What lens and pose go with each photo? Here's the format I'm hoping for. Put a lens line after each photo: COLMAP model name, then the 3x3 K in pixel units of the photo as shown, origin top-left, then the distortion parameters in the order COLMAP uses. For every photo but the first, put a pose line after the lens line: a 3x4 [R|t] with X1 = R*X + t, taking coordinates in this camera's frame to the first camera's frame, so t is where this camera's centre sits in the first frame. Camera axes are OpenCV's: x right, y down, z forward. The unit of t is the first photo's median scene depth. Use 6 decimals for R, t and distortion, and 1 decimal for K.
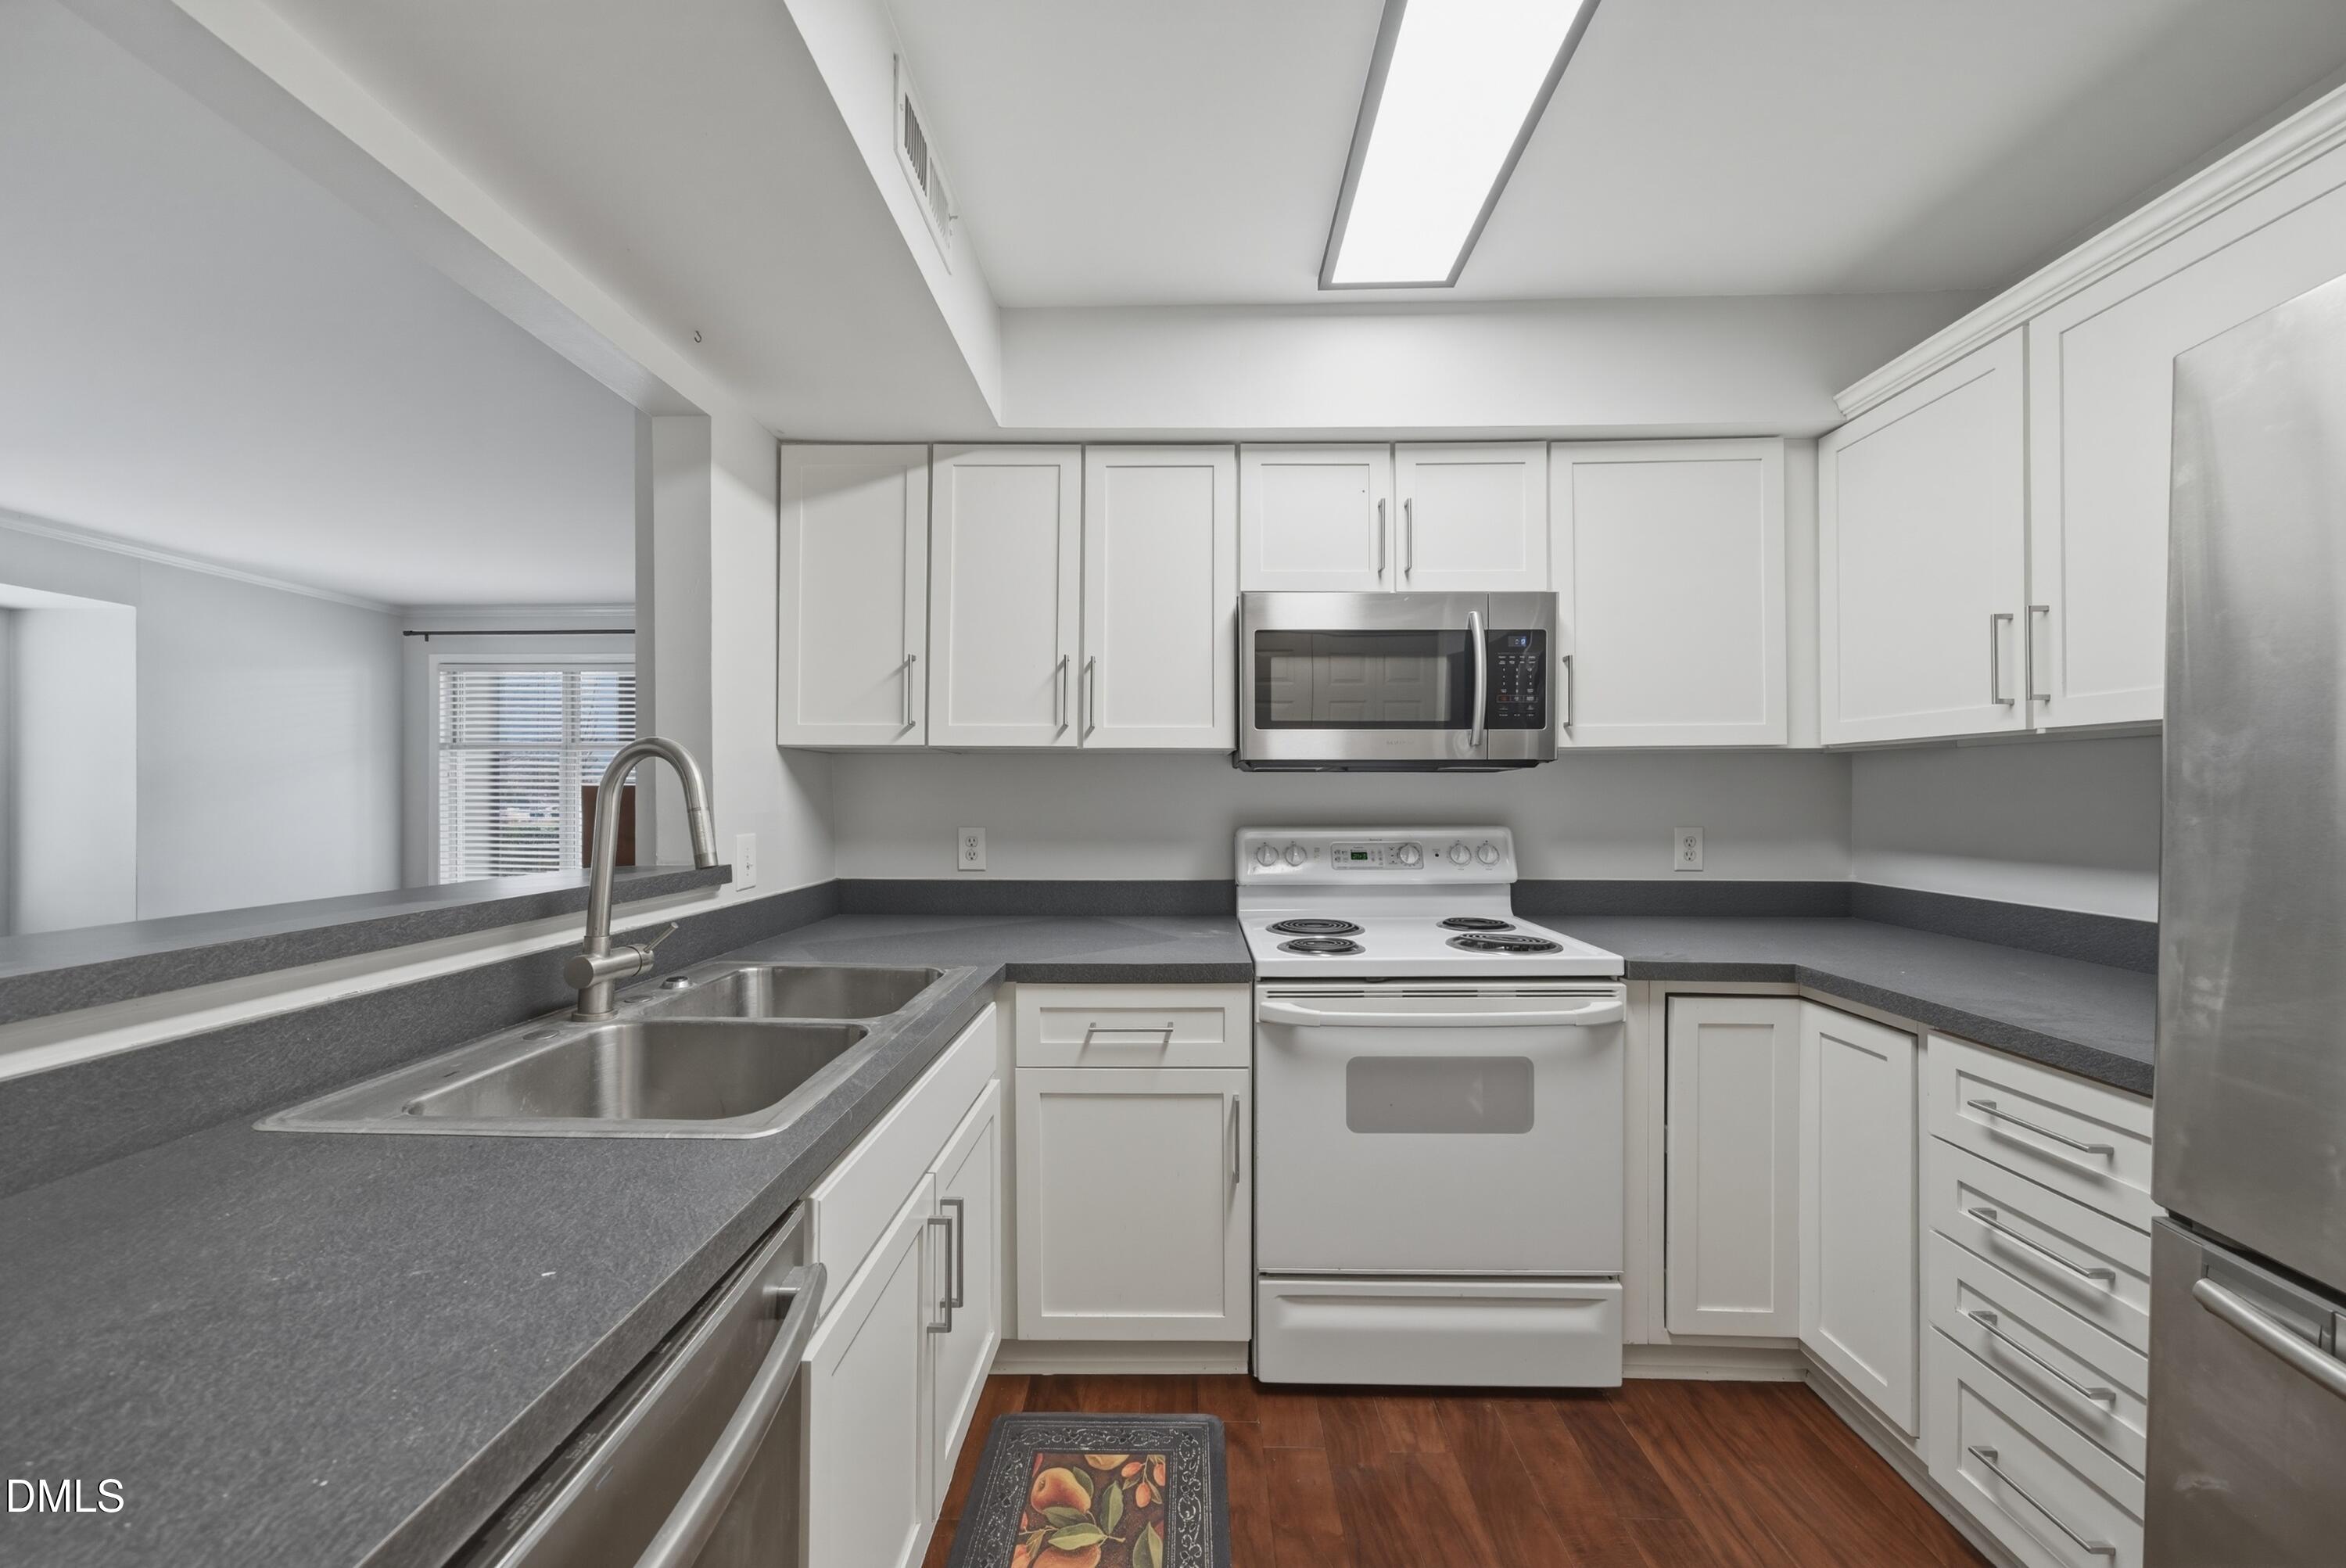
lens RADIAL K [[819.6, 0, 1170.7], [0, 819.6, 785.4], [0, 0, 1]] dist [-0.002918, 0.001027]
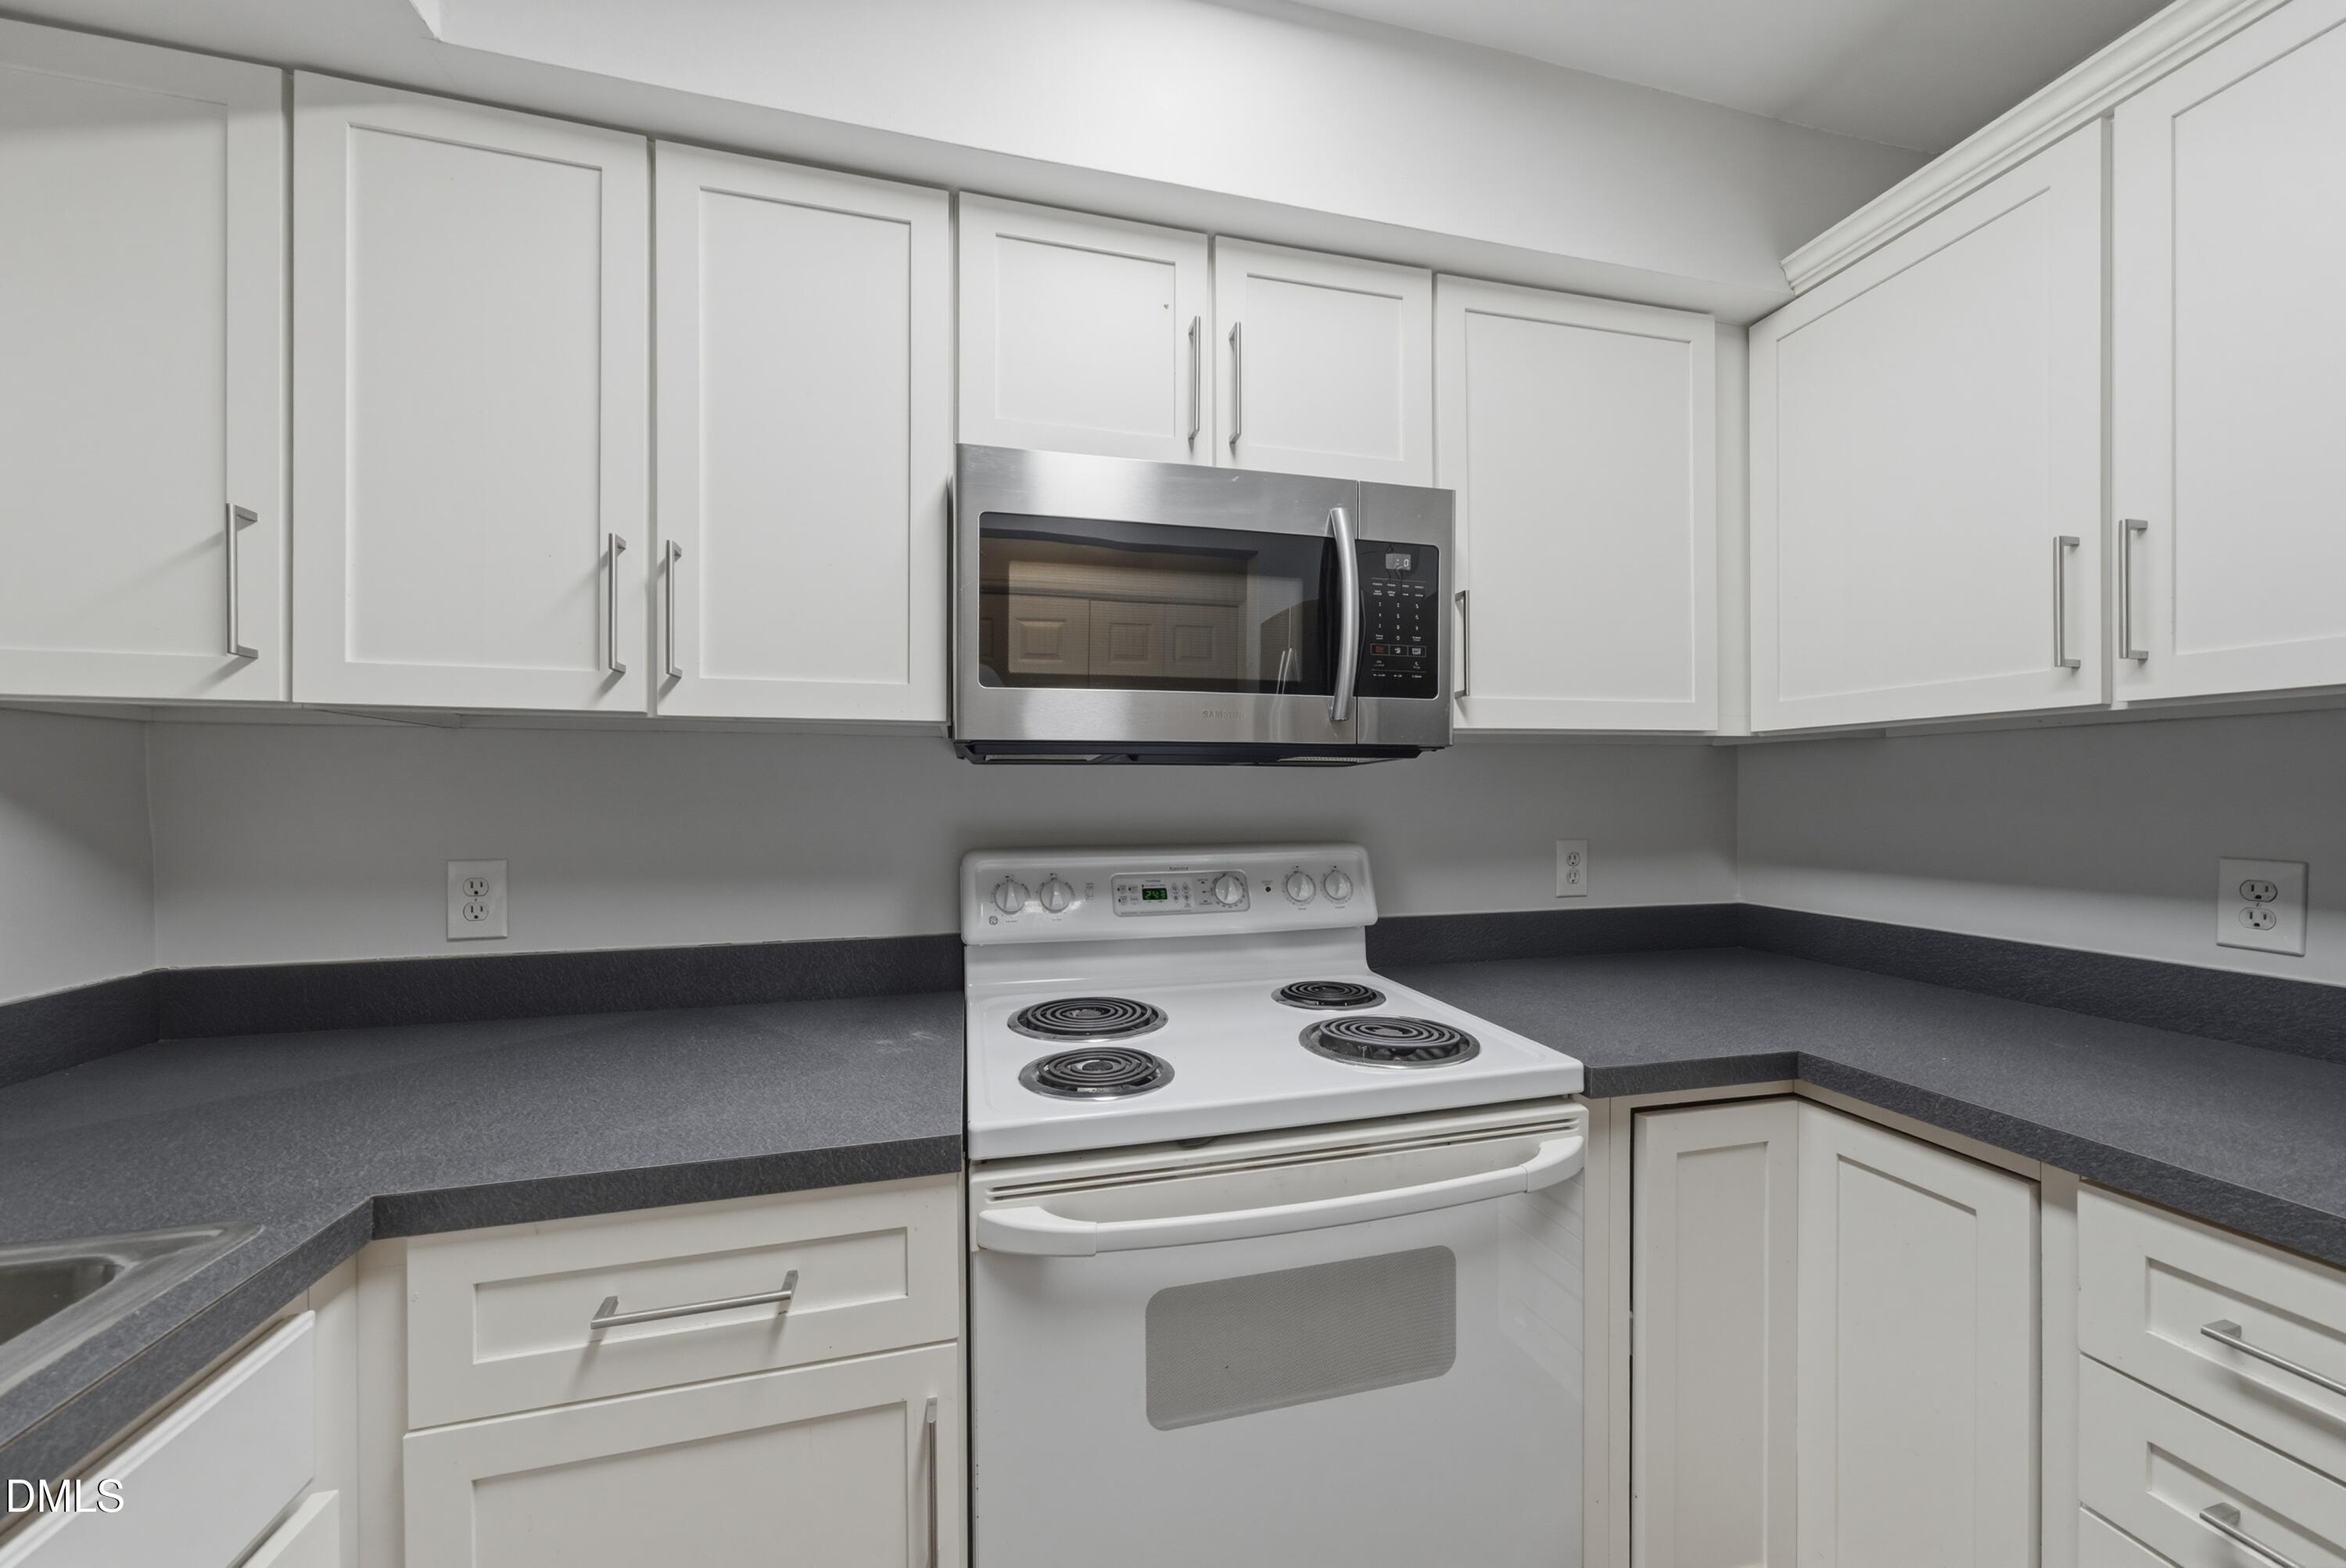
lens RADIAL K [[819.6, 0, 1175.2], [0, 819.6, 786.6], [0, 0, 1]] dist [-0.002918, 0.001027]
pose [[0.961953, -0.000125, 0.273215, 0.078275], [0.000255, 1.000000, -0.000440, 0.001589], [-0.273215, 0.000493, 0.961953, 0.429386]]
